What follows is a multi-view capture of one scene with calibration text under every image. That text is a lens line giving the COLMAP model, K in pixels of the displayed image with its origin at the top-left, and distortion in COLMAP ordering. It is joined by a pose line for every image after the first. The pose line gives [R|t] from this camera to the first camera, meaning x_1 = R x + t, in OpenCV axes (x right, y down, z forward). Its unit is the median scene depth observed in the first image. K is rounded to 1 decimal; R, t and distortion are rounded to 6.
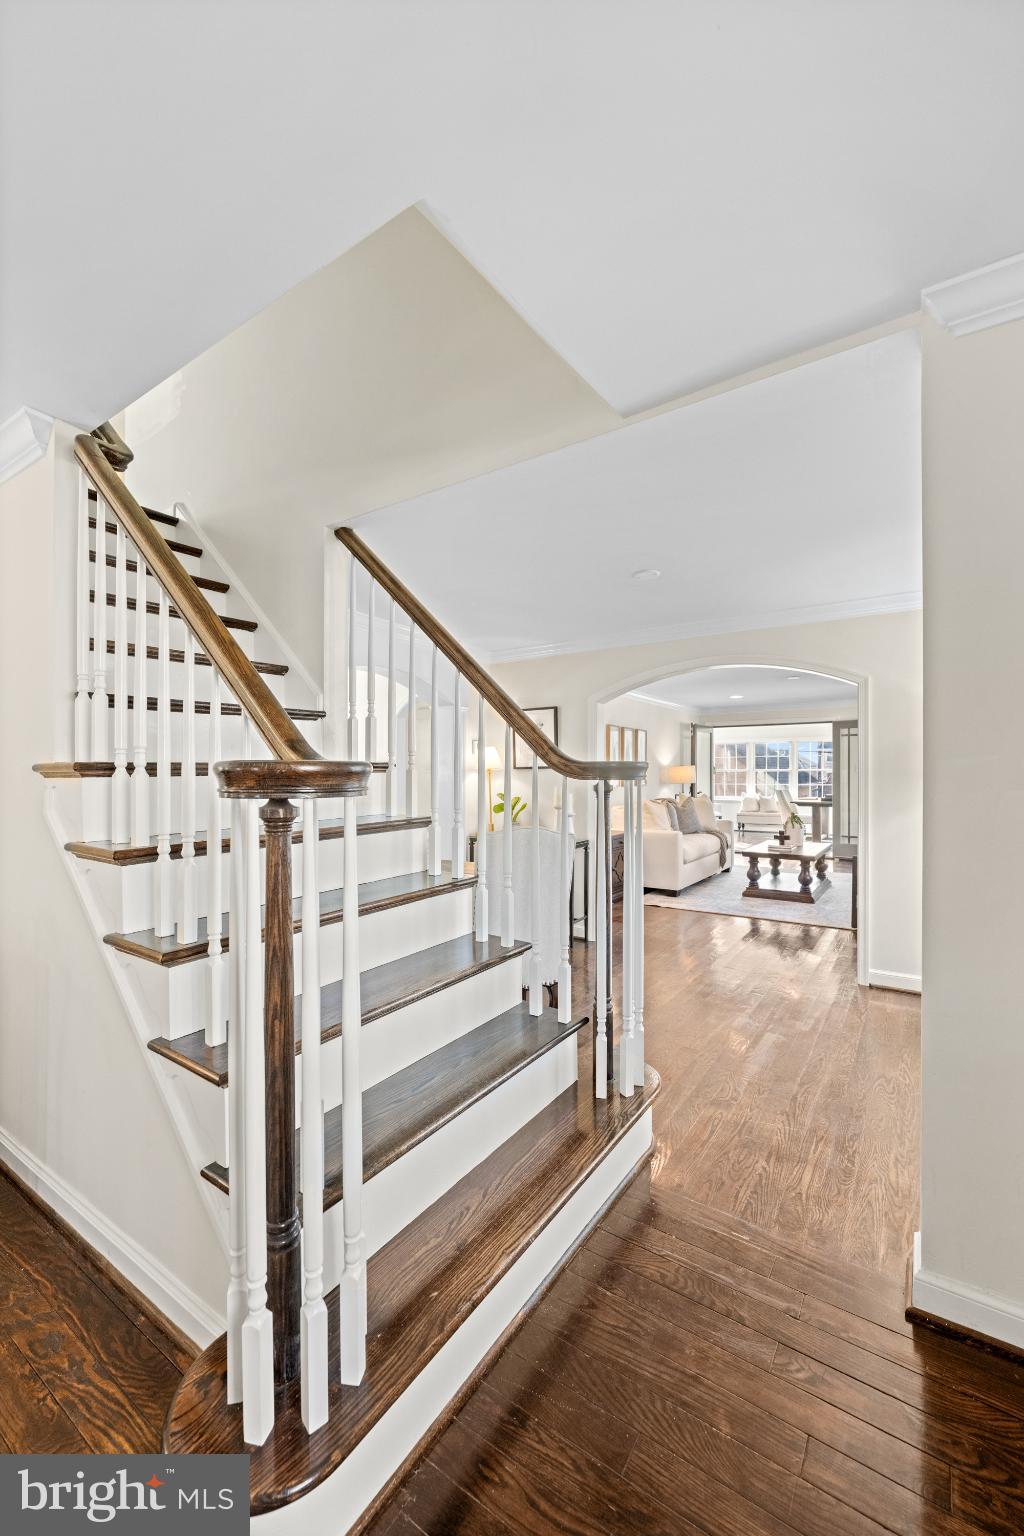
lens RADIAL K [[626.5, 0, 496.8], [0, 626.5, 770.7], [0, 0, 1]] dist [0.012870, 0.000061]
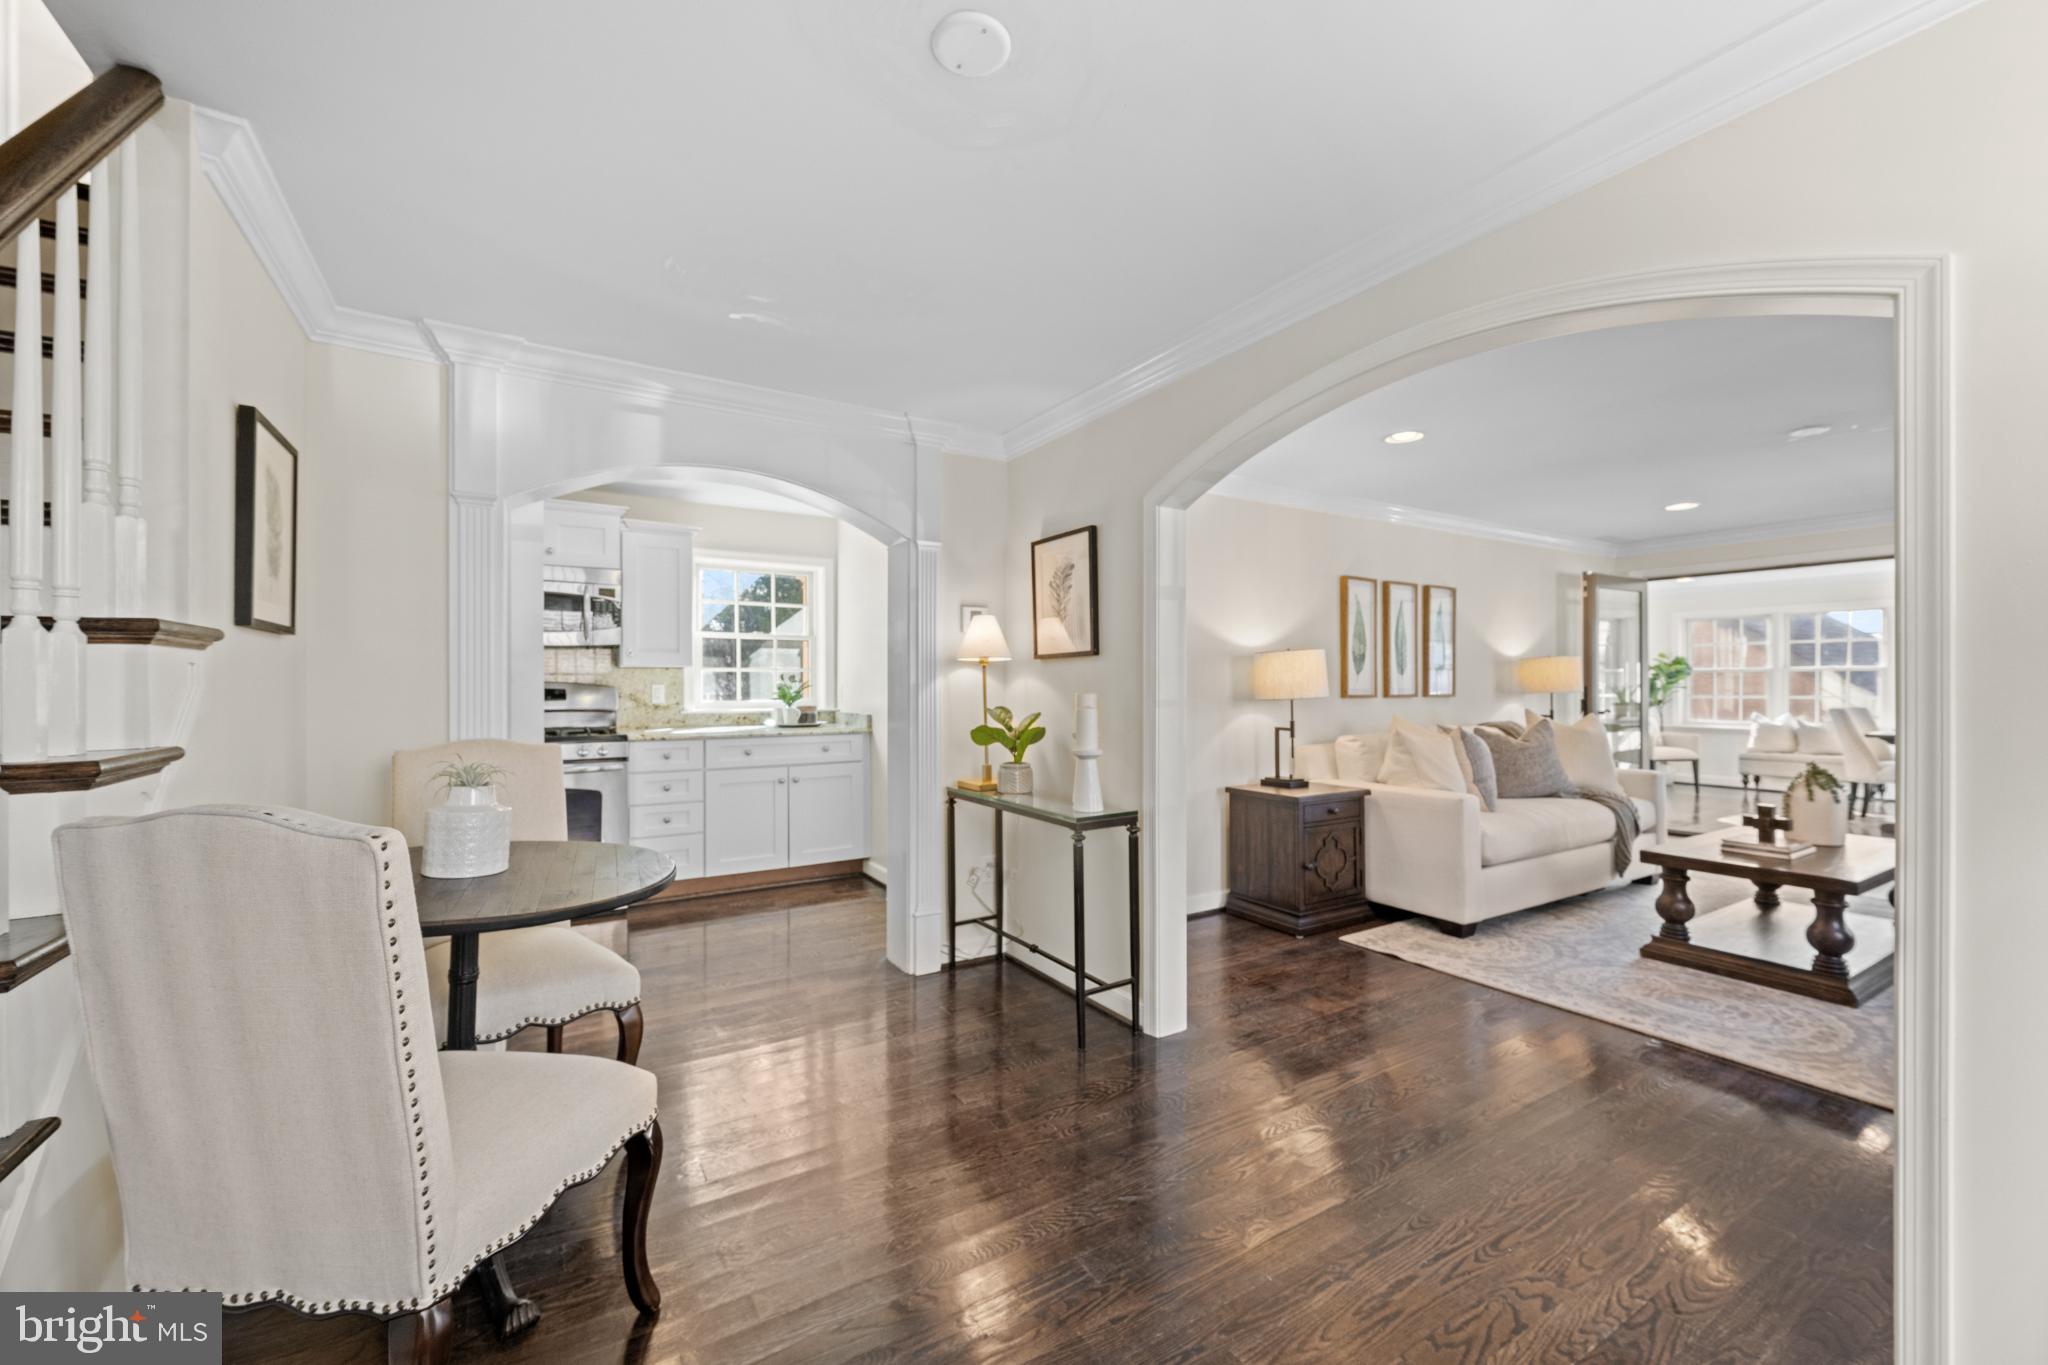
lens RADIAL K [[797.0, 0, 985.4], [0, 797.0, 683.9], [0, 0, 1]] dist [-0.011990, -0.000239]
pose [[0.898636, -0.001089, -0.438694, 0.221158], [0.003766, 0.999979, 0.005231, 0.011356], [0.438679, -0.006353, 0.898621, 0.319556]]
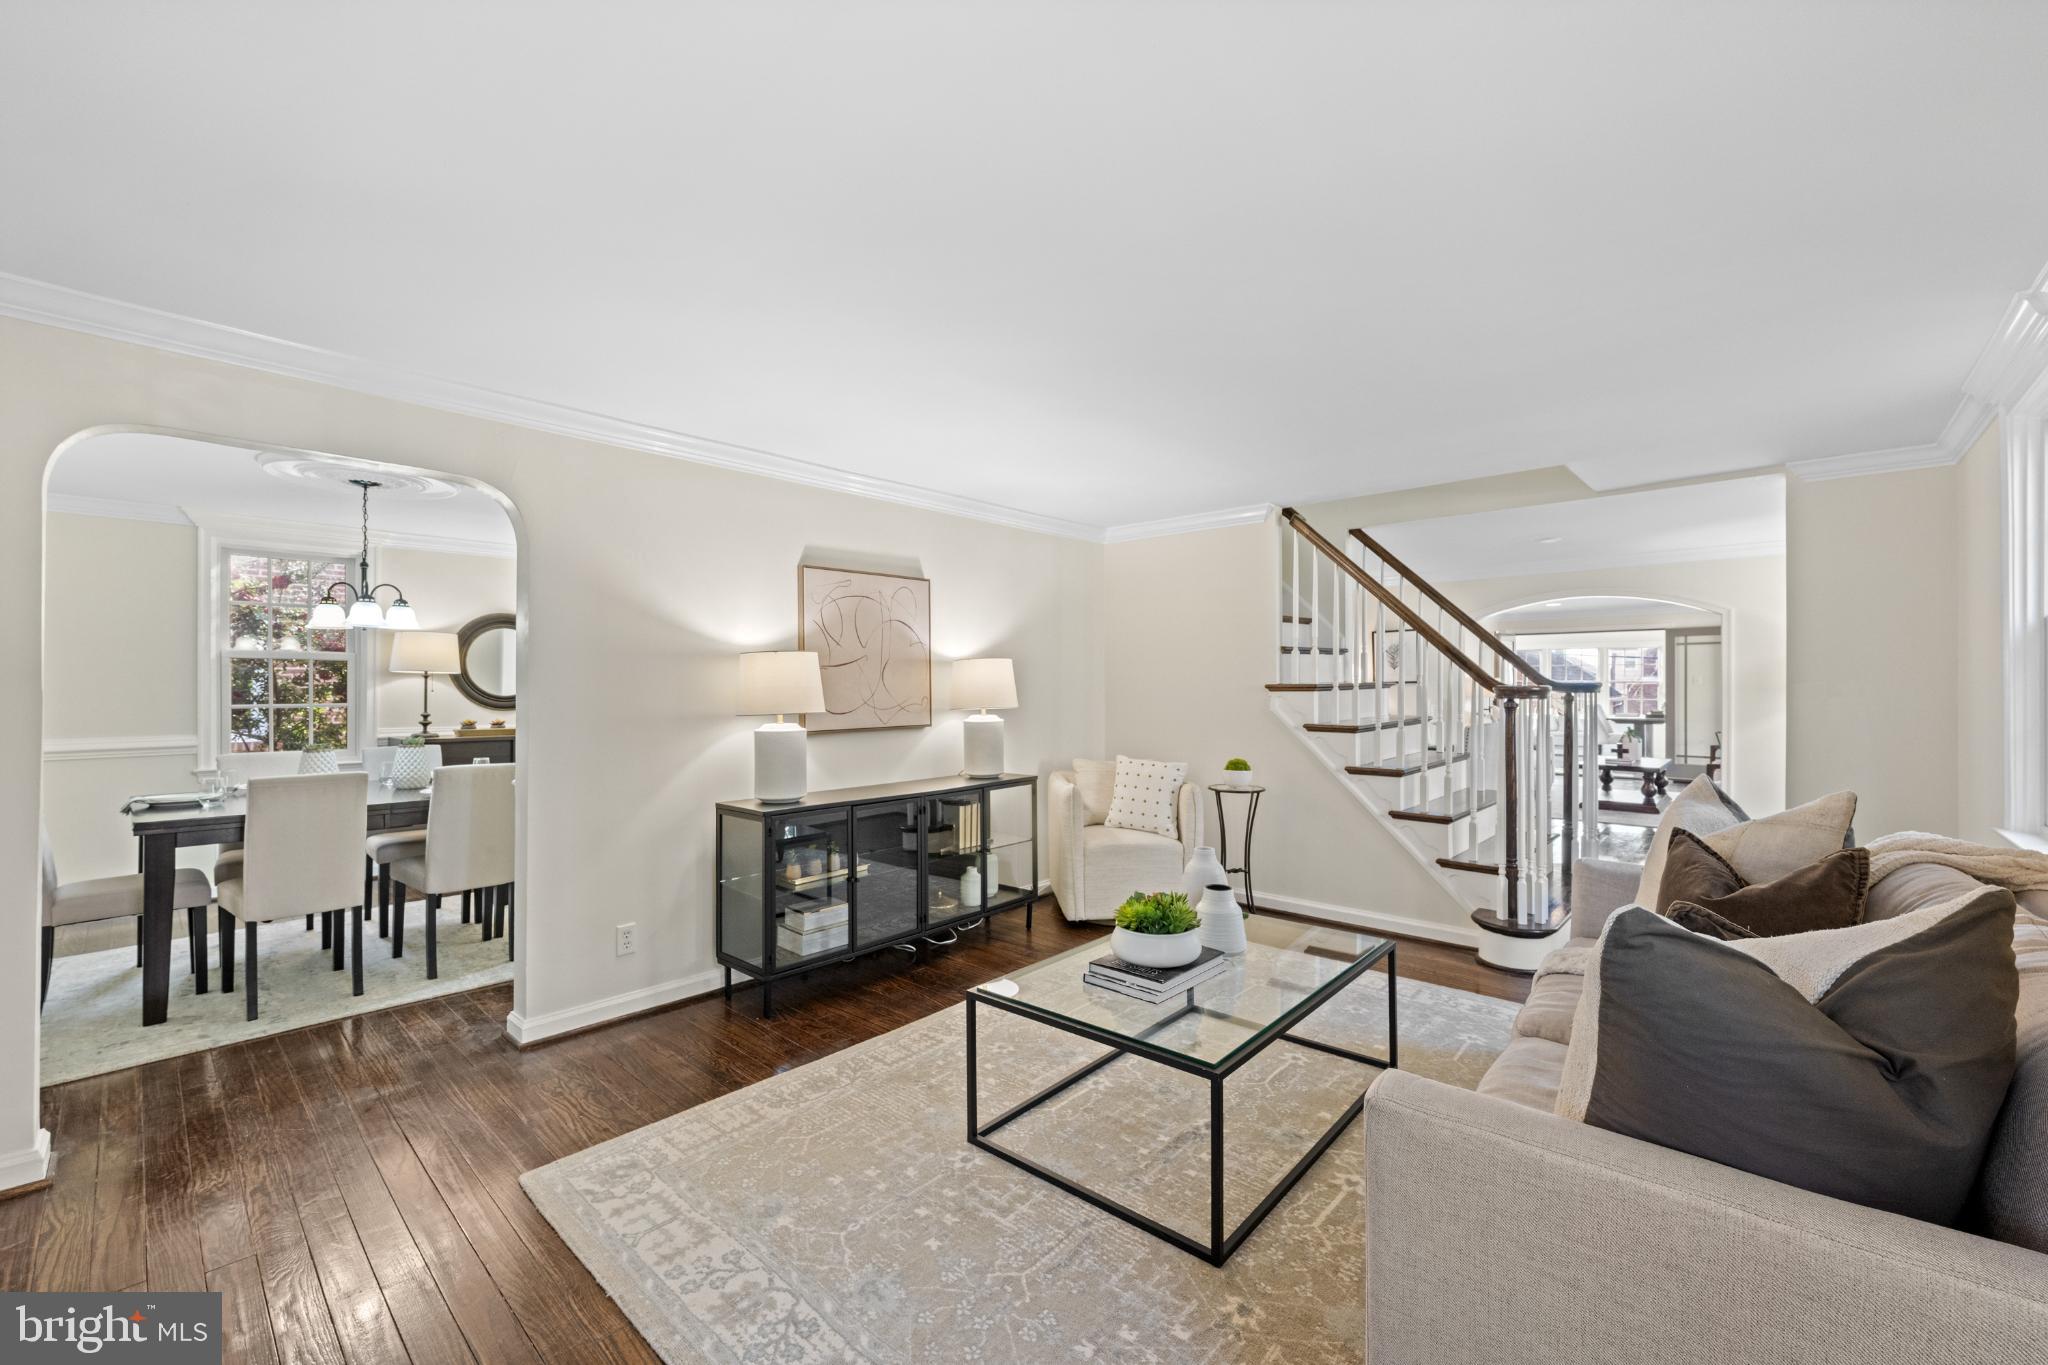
lens RADIAL K [[827.3, 0, 993.0], [0, 827.3, 687.7], [0, 0, 1]] dist [0.003187, 0.000264]
pose [[0.987545, -0.003368, -0.157302, -0.319624], [0.004197, 0.999979, 0.004941, -0.004624], [0.157282, -0.005540, 0.987538, -0.452072]]
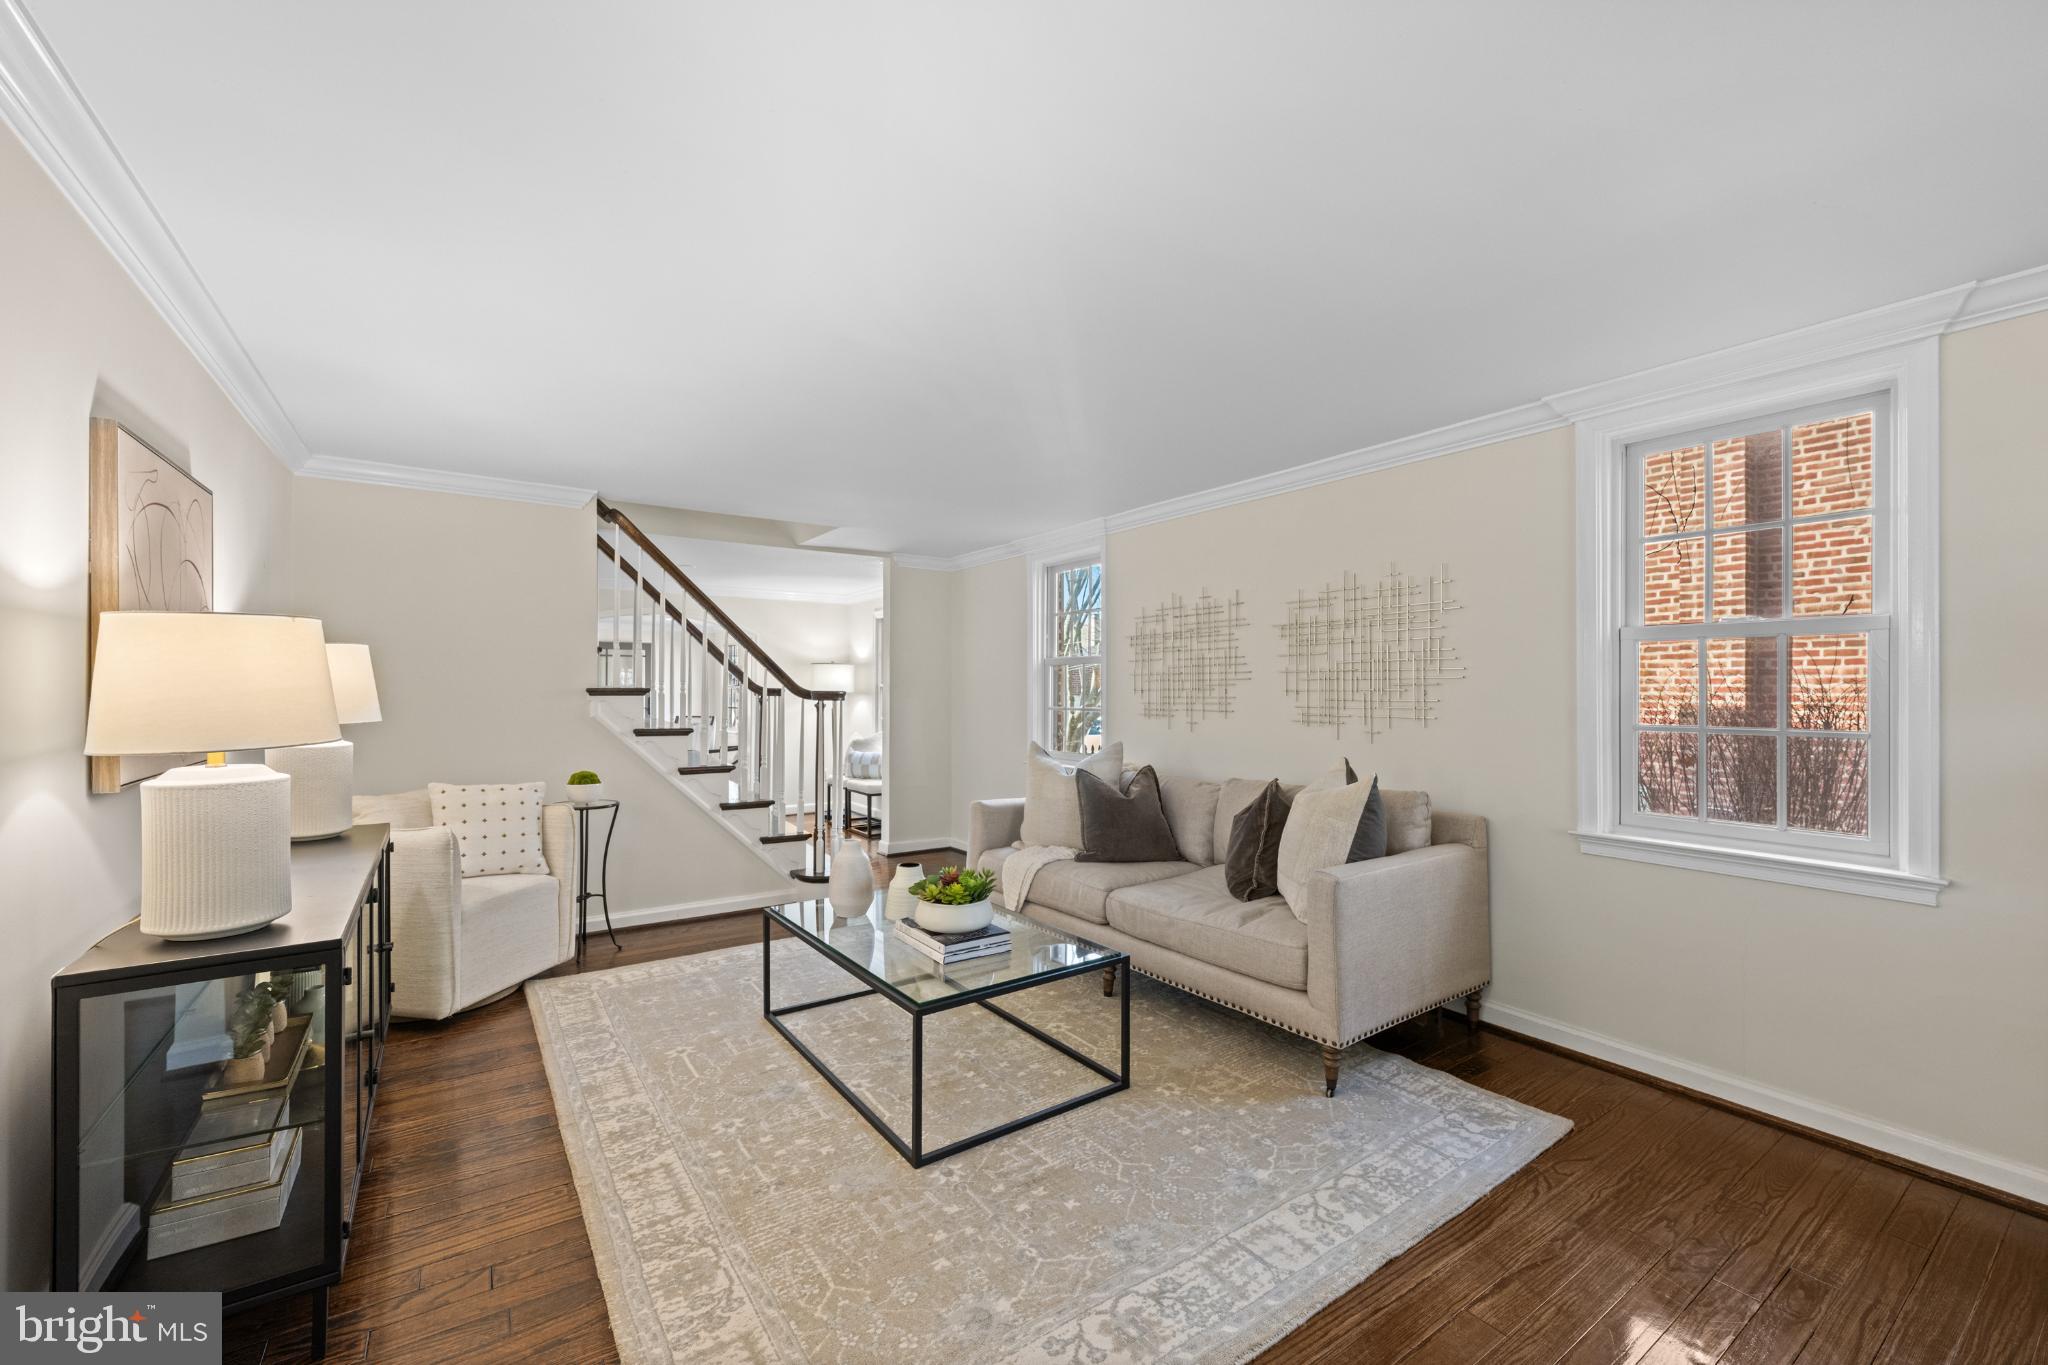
lens RADIAL K [[835.4, 0, 1022.9], [0, 835.4, 690.4], [0, 0, 1]] dist [0.012870, 0.000061]
pose [[0.362294, 0.000637, 0.932064, -0.683424], [-0.007052, 0.999973, 0.002057, -0.004642], [-0.932037, -0.007318, 0.362289, -0.270948]]
